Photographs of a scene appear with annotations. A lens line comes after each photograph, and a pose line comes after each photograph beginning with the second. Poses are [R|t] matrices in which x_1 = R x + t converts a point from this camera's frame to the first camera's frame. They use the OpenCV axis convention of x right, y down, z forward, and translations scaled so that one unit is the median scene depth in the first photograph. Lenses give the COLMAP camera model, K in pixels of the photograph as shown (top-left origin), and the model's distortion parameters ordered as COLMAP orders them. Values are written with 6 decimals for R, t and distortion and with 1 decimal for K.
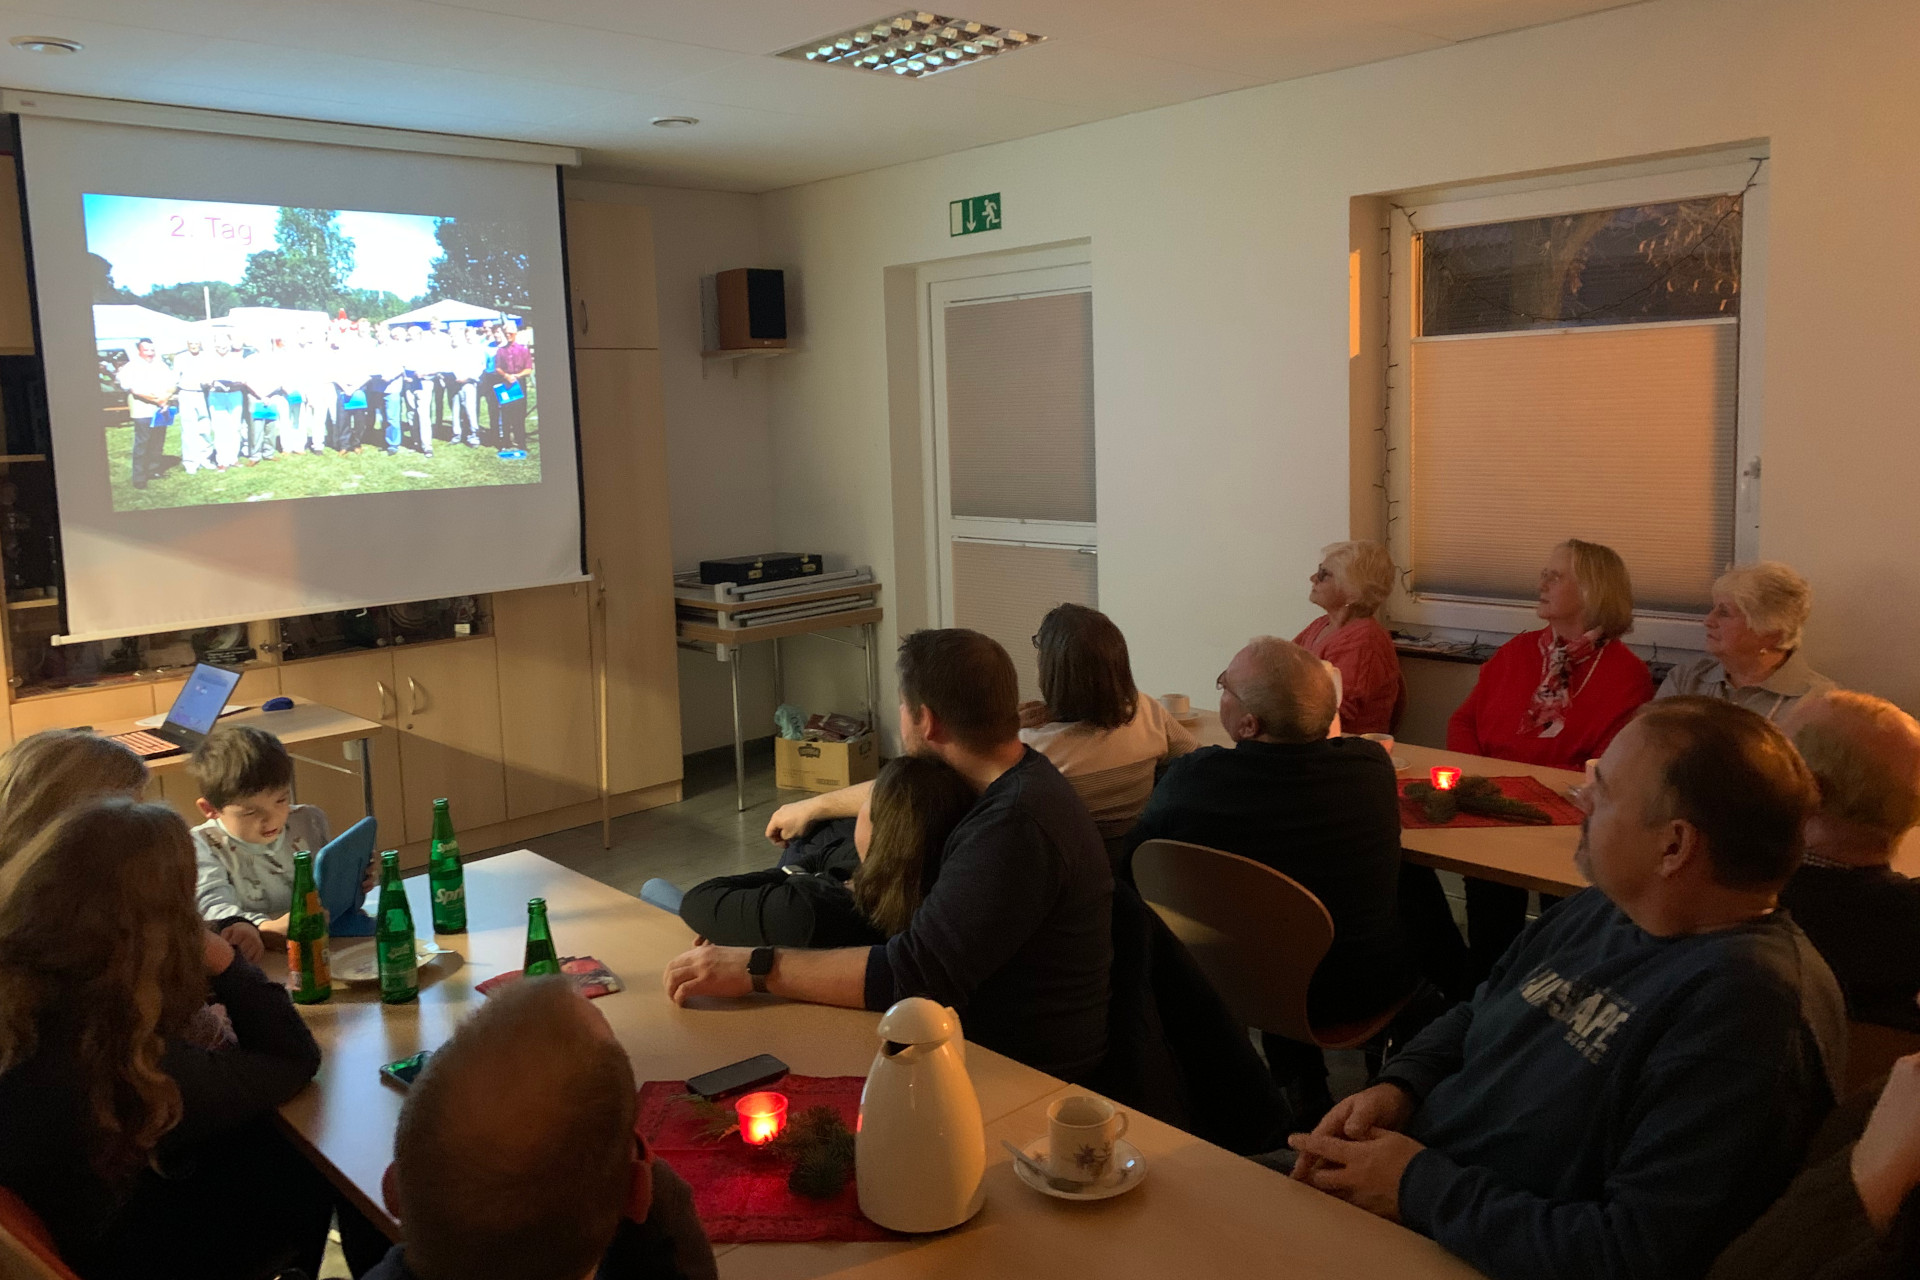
lens RADIAL K [[1445.3, 0, 996.0], [0, 1445.3, 591.7], [0, 0, 1]] dist [0.083426, -0.134108]
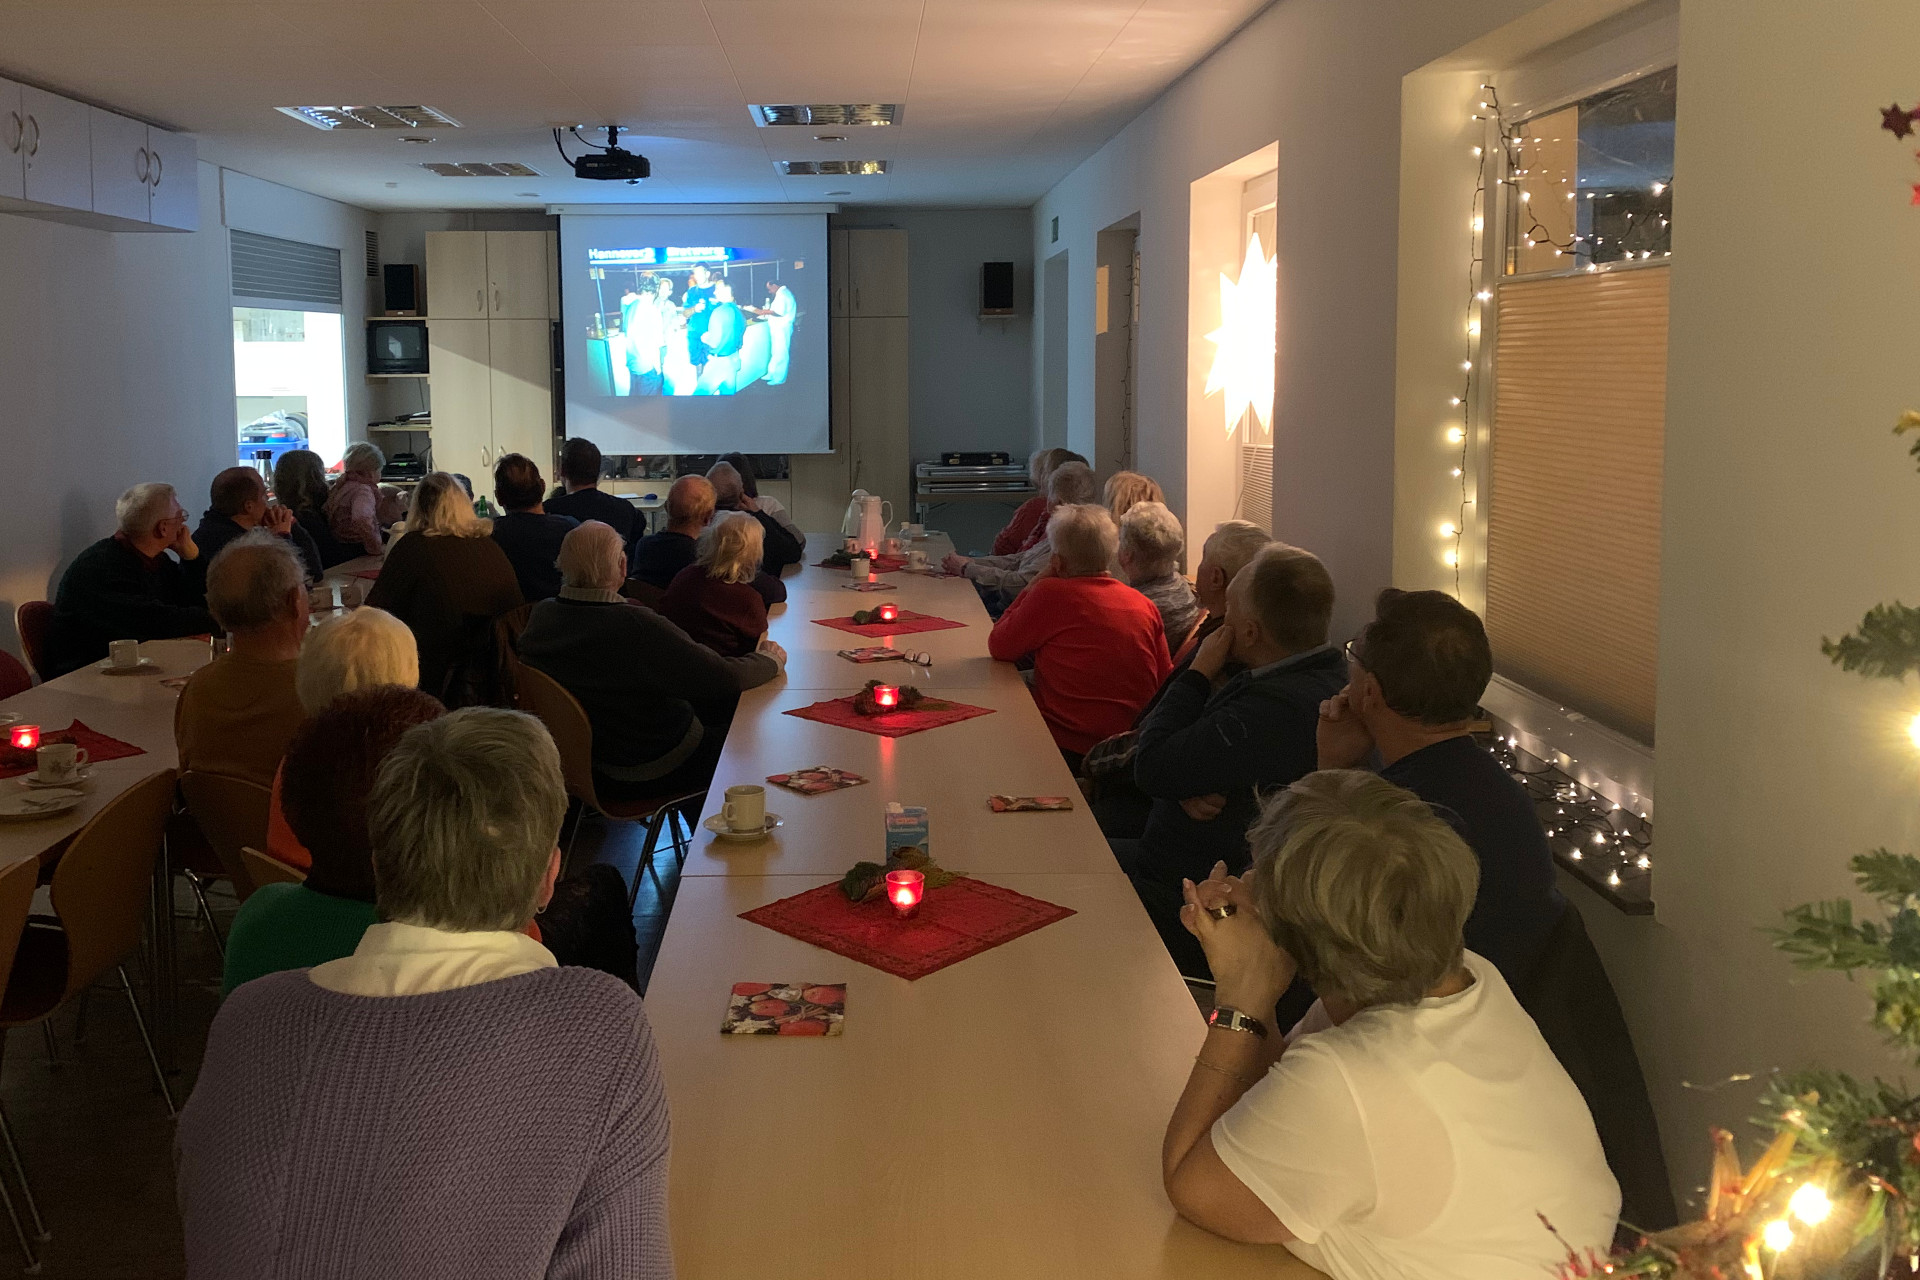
lens RADIAL K [[1616.3, 0, 961.3], [0, 1616.3, 528.8], [0, 0, 1]] dist [0.085316, -0.000931]
pose [[0.707181, 0.107878, -0.698754, 1.175626], [-0.105118, 0.993350, 0.046973, -0.024799], [0.699175, 0.040233, 0.713818, -0.249780]]
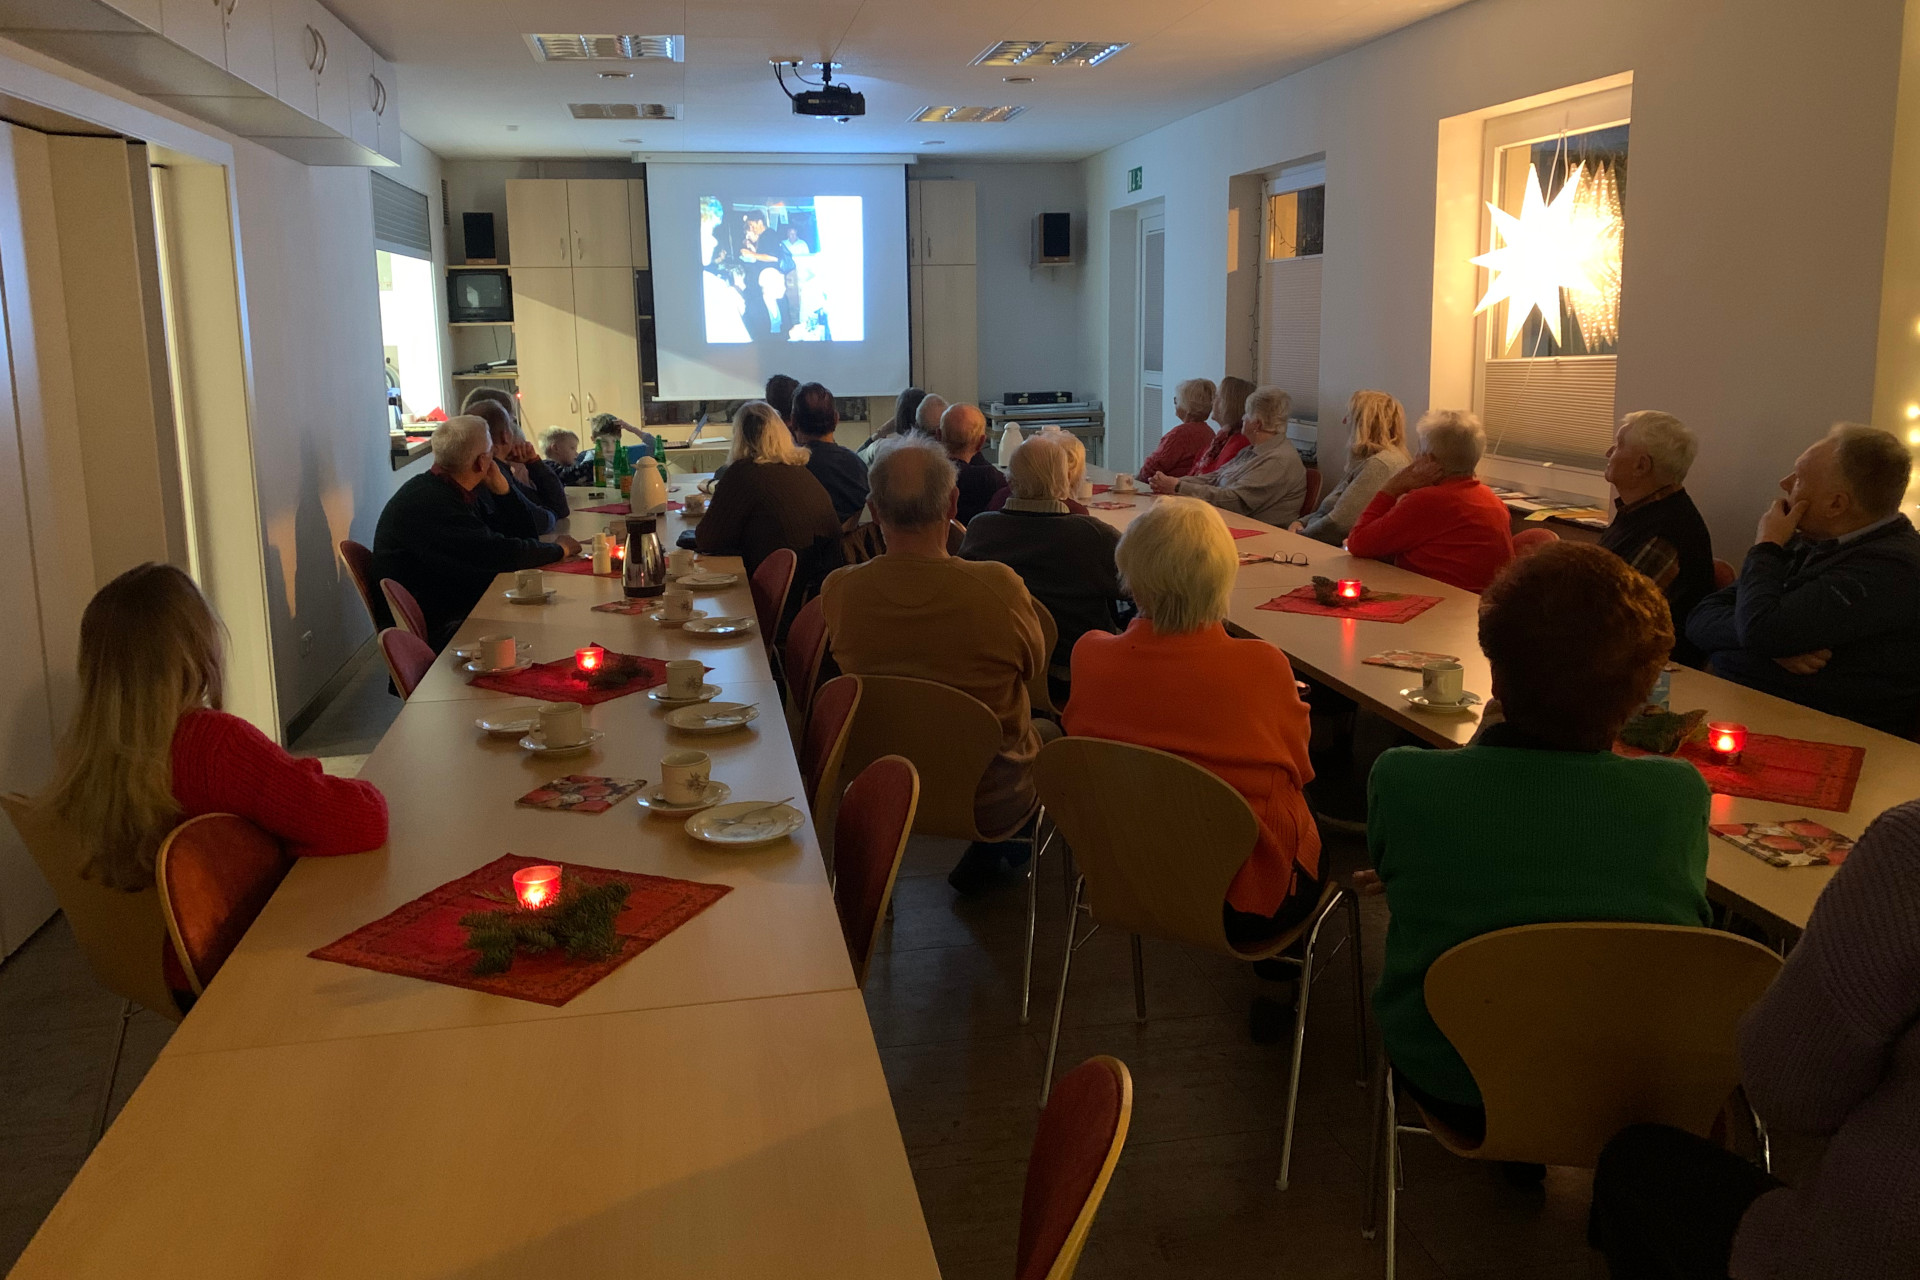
lens RADIAL K [[1445.3, 0, 996.0], [0, 1445.3, 591.7], [0, 0, 1]] dist [0.083426, -0.134108]
pose [[0.825228, 0.127110, -0.550310, 0.844991], [-0.083936, 0.991127, 0.103062, 0.041397], [0.558528, -0.038858, 0.828575, -0.460033]]
